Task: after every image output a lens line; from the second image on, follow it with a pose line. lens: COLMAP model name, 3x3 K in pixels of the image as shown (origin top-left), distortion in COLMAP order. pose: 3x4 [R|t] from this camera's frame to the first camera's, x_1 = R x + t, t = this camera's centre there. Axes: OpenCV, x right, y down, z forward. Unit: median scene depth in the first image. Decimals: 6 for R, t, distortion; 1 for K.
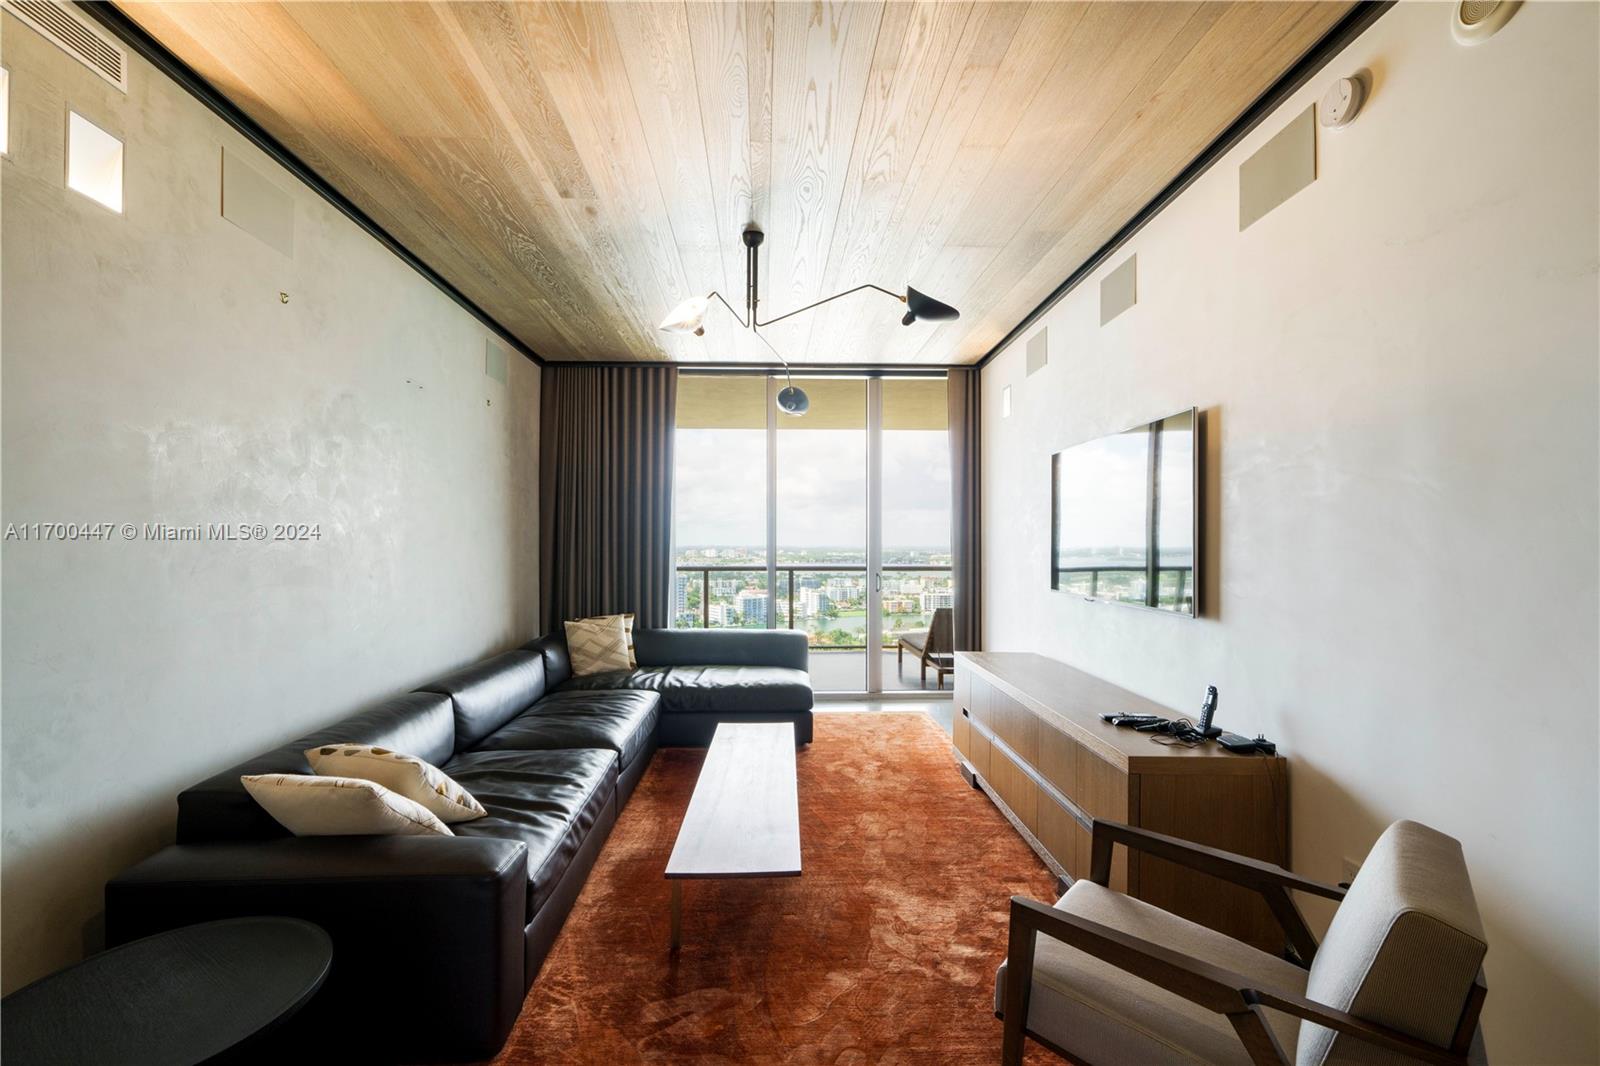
lens RADIAL K [[755.5, 0, 798.6], [0, 755.5, 538.6], [0, 0, 1]] dist [0.003001, 0.000035]
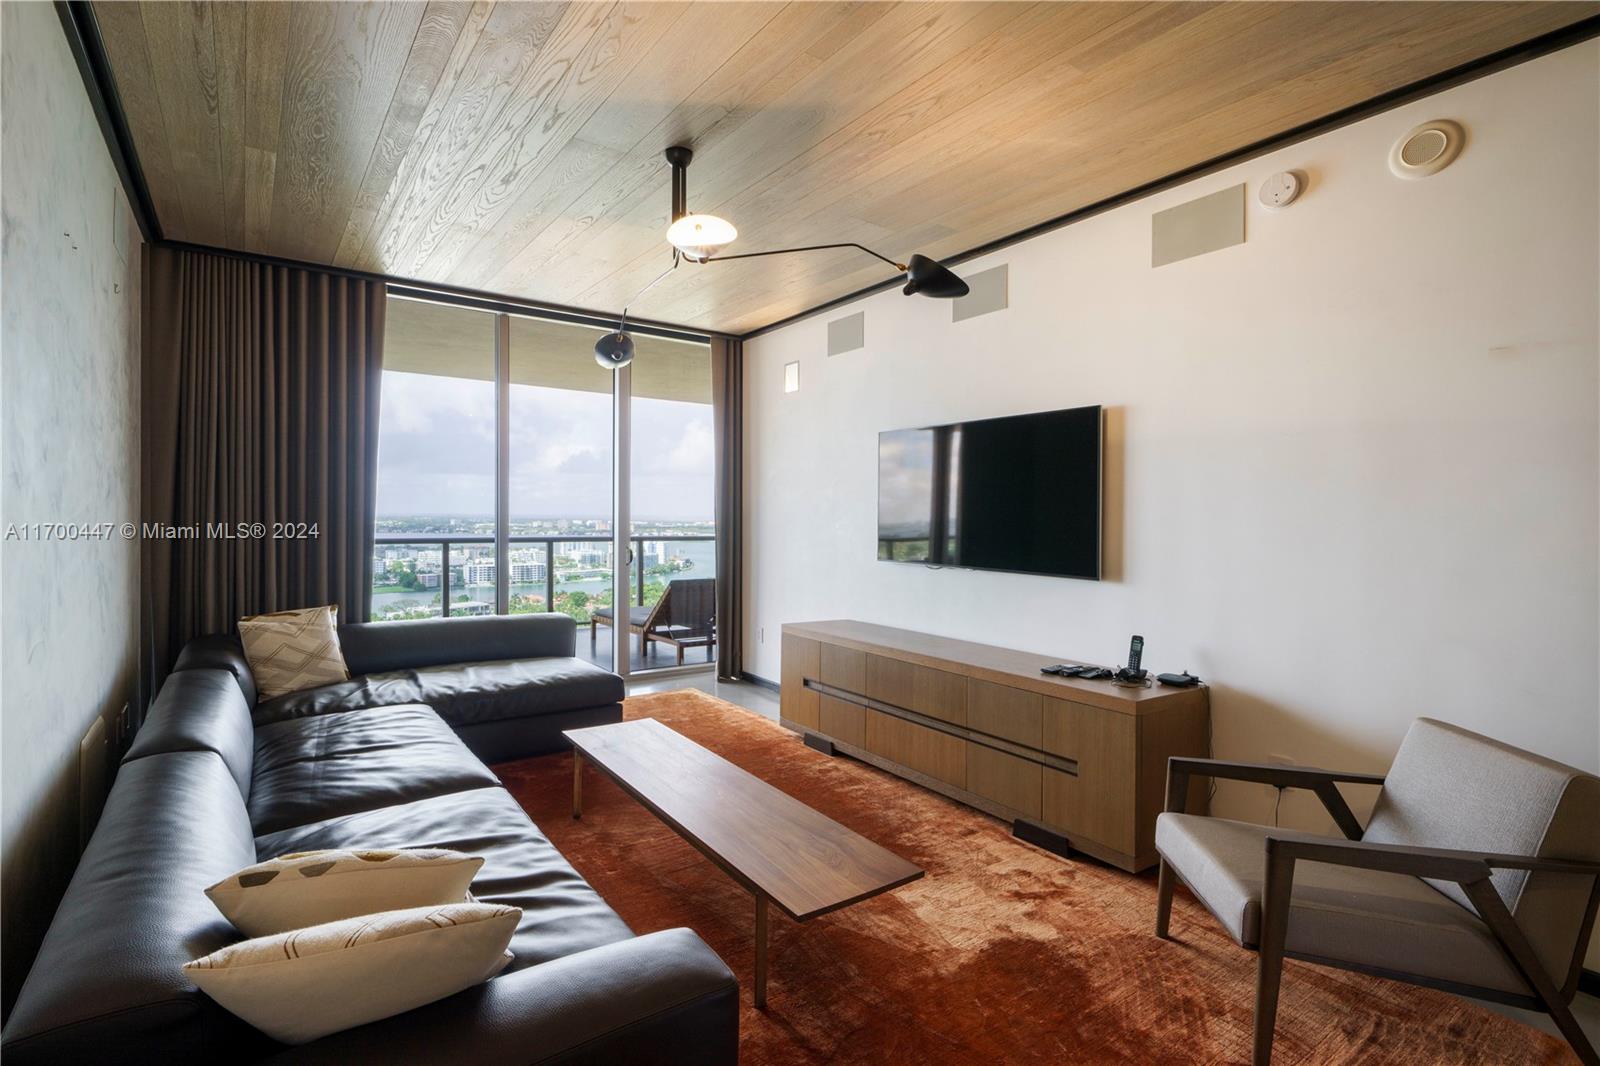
lens RADIAL K [[750.1, 0, 801.9], [0, 750.1, 517.4], [0, 0, 1]] dist [0.003785, 0.000365]
pose [[0.828495, 0.006315, 0.559960, -0.269407], [-0.013973, 0.999858, 0.009397, -0.000229], [-0.559821, -0.015610, 0.828466, 0.138285]]
